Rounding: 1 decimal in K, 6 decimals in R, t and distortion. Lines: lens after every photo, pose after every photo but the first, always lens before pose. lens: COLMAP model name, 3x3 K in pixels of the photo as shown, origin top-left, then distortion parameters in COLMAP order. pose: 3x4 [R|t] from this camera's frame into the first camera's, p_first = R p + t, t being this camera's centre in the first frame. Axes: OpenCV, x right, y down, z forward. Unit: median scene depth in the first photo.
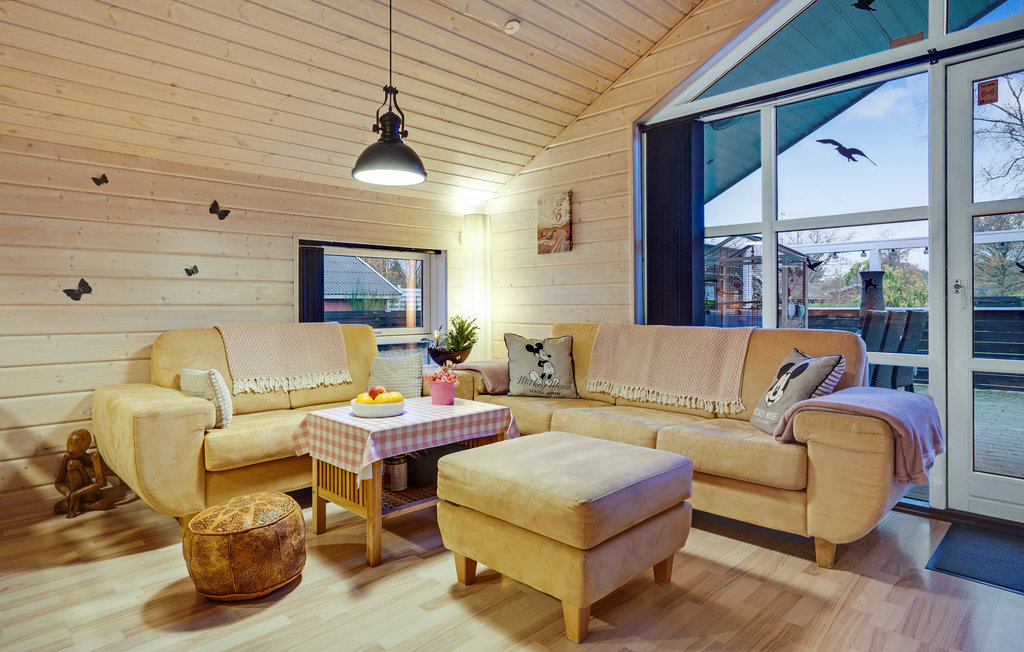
lens RADIAL K [[578.2, 0, 510.2], [0, 578.2, 305.6], [0, 0, 1]] dist [-0.031861, 0.025908]
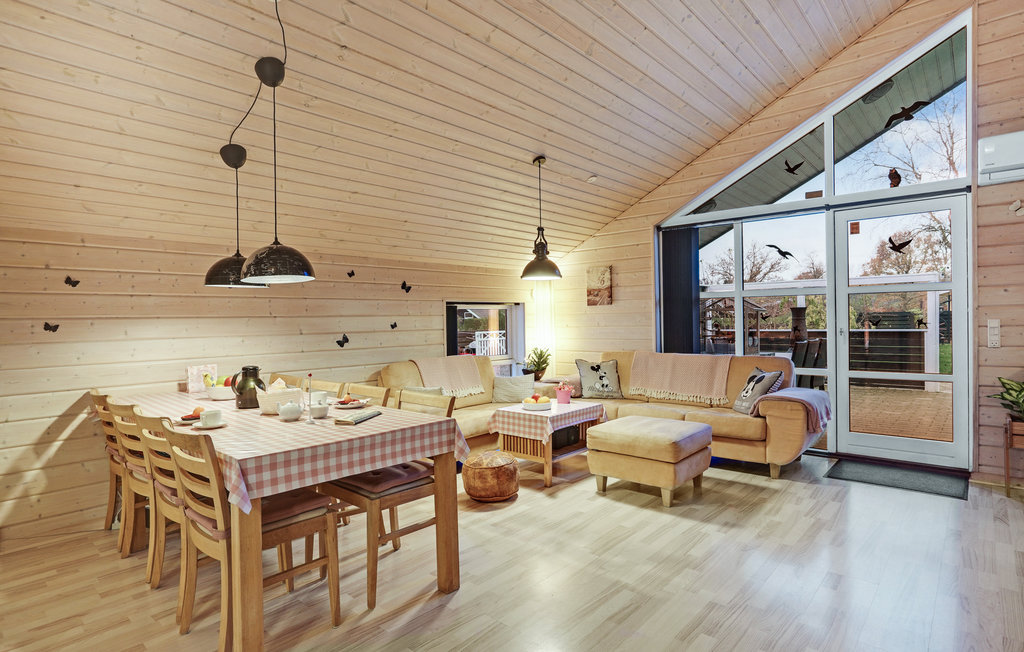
lens RADIAL K [[541.9, 0, 512.0], [0, 541.9, 326.0], [0, 0, 1]] dist [-0.025408, 0.000339]
pose [[0.997438, -0.015153, 0.069919, -0.379989], [0.014321, 0.999821, 0.012379, -0.085188], [-0.070094, -0.011346, 0.997476, -0.621655]]
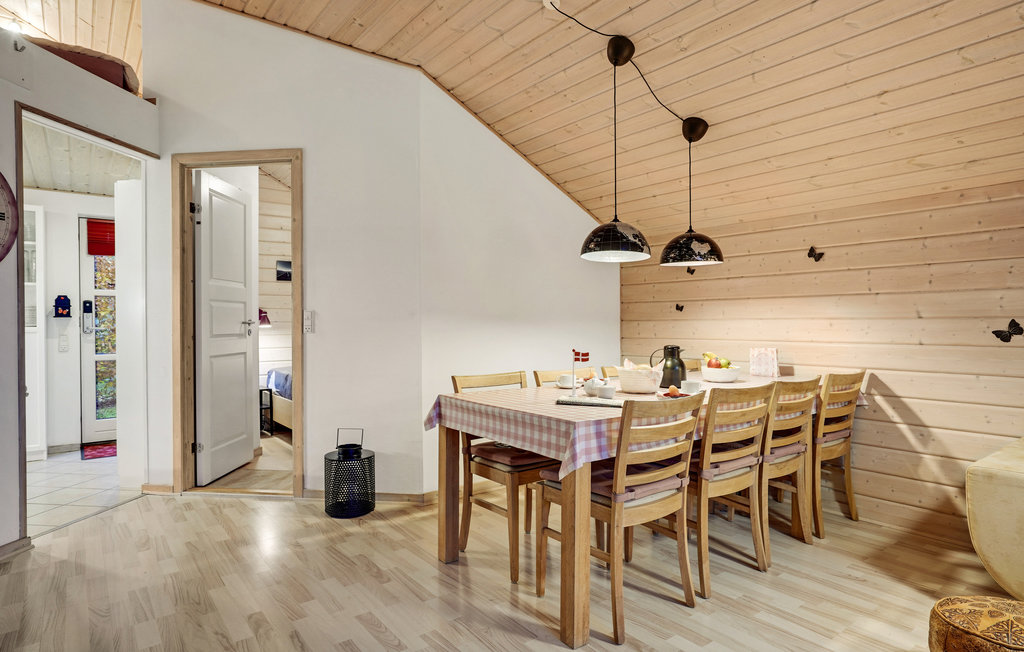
lens RADIAL K [[572.7, 0, 512.0], [0, 572.7, 326.0], [0, 0, 1]] dist [-0.031094, 0.026590]
pose [[-0.118733, 0.007526, -0.992898, 0.303552], [0.002103, 0.999971, 0.007328, -0.046028], [0.992924, -0.001218, -0.118746, 0.289011]]
